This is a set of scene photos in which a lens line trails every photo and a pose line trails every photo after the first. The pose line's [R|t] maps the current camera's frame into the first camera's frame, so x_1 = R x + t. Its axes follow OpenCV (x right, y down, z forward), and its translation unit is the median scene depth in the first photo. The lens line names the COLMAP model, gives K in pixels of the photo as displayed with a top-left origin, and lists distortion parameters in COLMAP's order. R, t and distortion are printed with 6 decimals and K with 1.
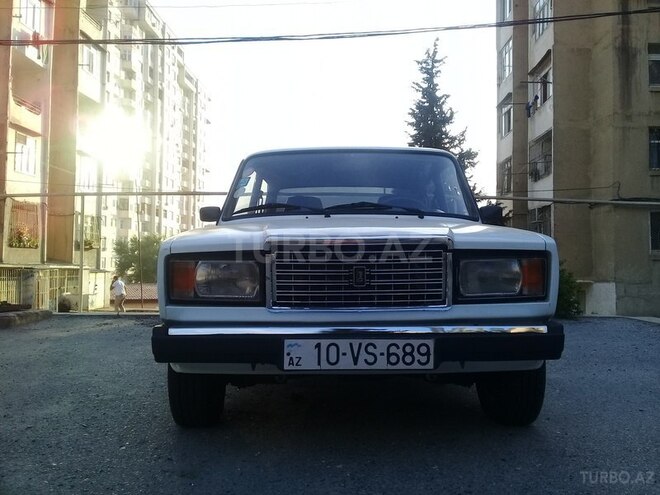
lens RADIAL K [[594.6, 0, 358.4], [0, 594.6, 246.2], [0, 0, 1]] dist [0.042677, -0.099665]
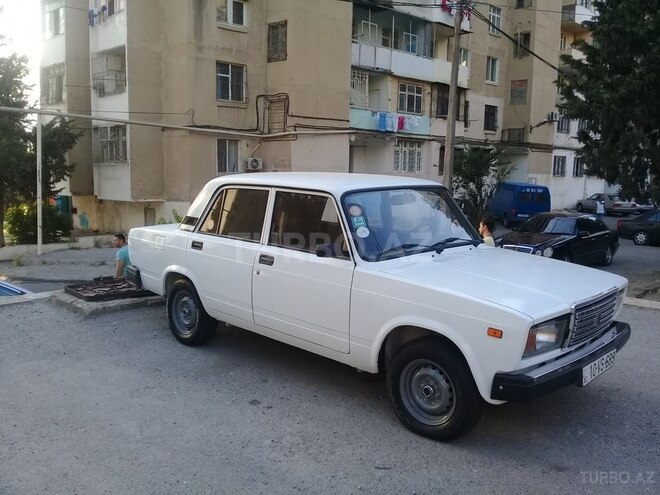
lens RADIAL K [[593.7, 0, 330.0], [0, 593.7, 247.5], [0, 0, 1]] dist [-0.003807, -0.004309]
pose [[0.700326, -0.086562, 0.708555, -0.148630], [-0.037985, 0.986695, 0.158085, -0.033740], [-0.712812, -0.137625, 0.687720, 0.039487]]
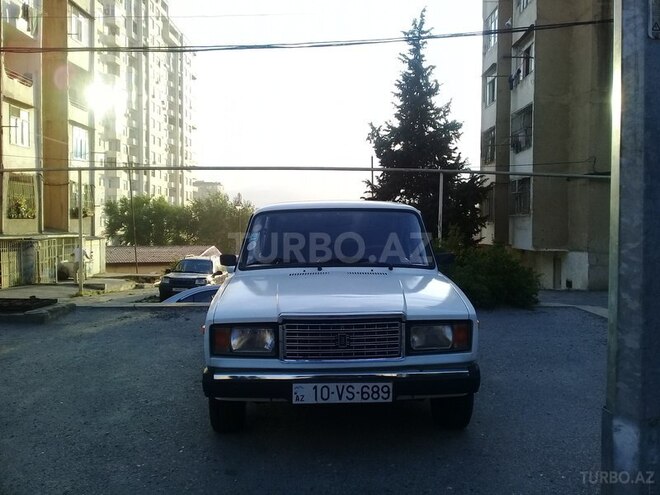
lens RADIAL K [[594.6, 0, 358.4], [0, 594.6, 246.2], [0, 0, 1]] dist [0.042677, -0.099665]
pose [[0.999818, -0.002983, 0.018859, 0.001230], [0.001532, 0.997070, 0.076479, -0.026912], [-0.019032, -0.076437, 0.996893, -0.041928]]
